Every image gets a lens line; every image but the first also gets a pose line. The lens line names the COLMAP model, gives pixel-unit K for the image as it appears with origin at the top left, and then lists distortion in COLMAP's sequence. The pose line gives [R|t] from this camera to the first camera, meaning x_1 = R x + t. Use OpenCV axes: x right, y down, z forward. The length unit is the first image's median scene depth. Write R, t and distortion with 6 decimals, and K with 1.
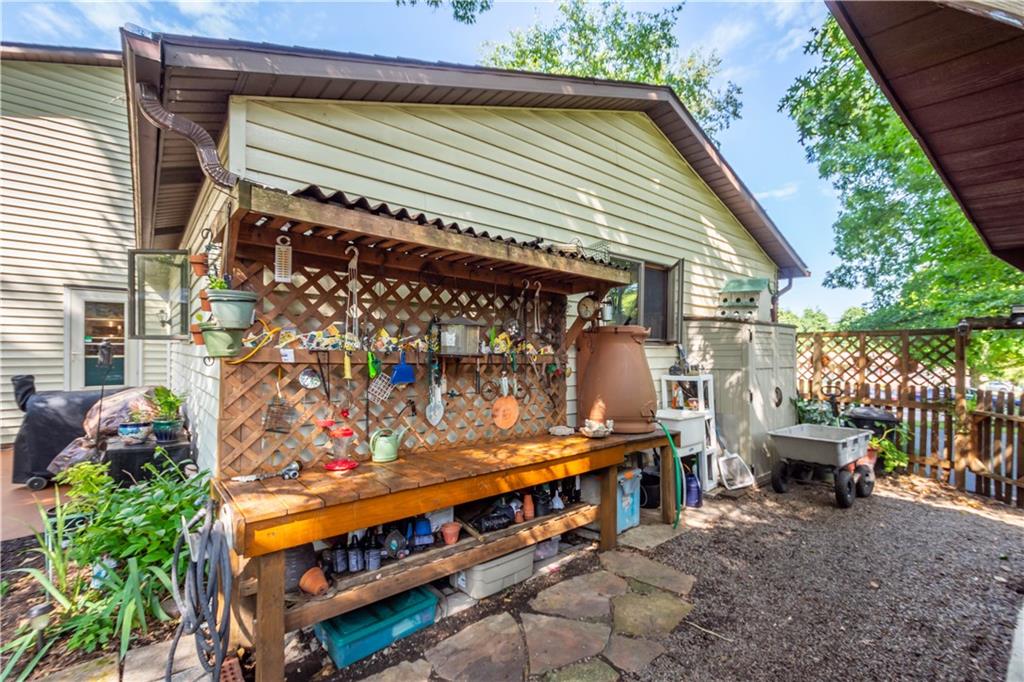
lens RADIAL K [[452.0, 0, 515.9], [0, 452.0, 352.8], [0, 0, 1]] dist [0.001582, 0.005344]
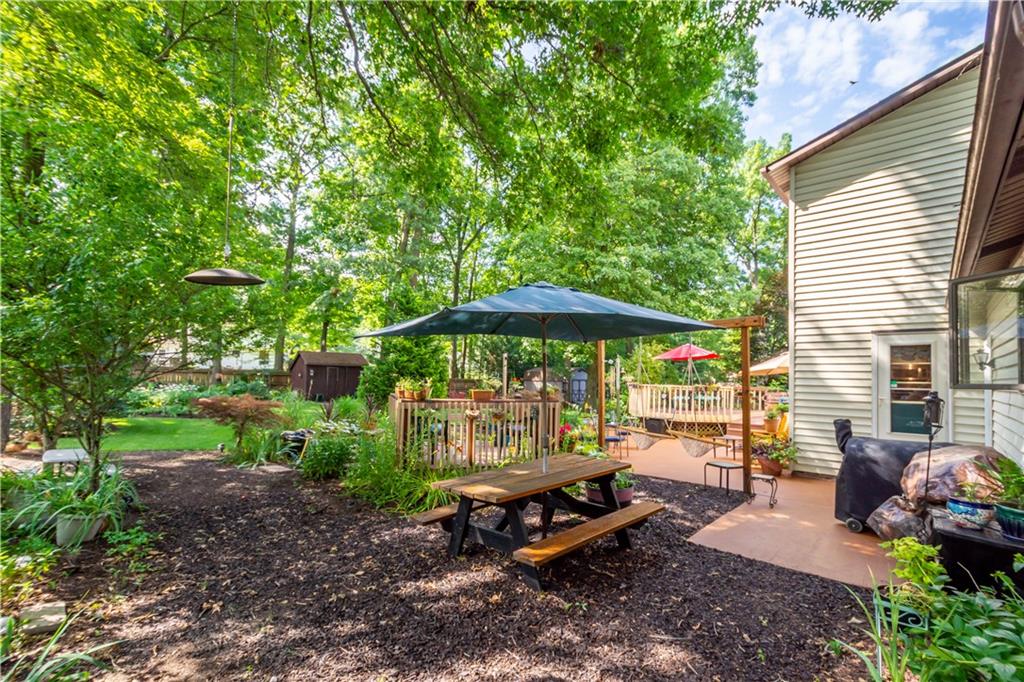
lens RADIAL K [[452.0, 0, 515.9], [0, 452.0, 352.8], [0, 0, 1]] dist [0.001582, 0.005344]
pose [[0.132885, -0.057294, -0.989474, -0.105031], [-0.032177, 0.997552, -0.062083, -0.014429], [0.990609, 0.040088, 0.130716, 0.082605]]
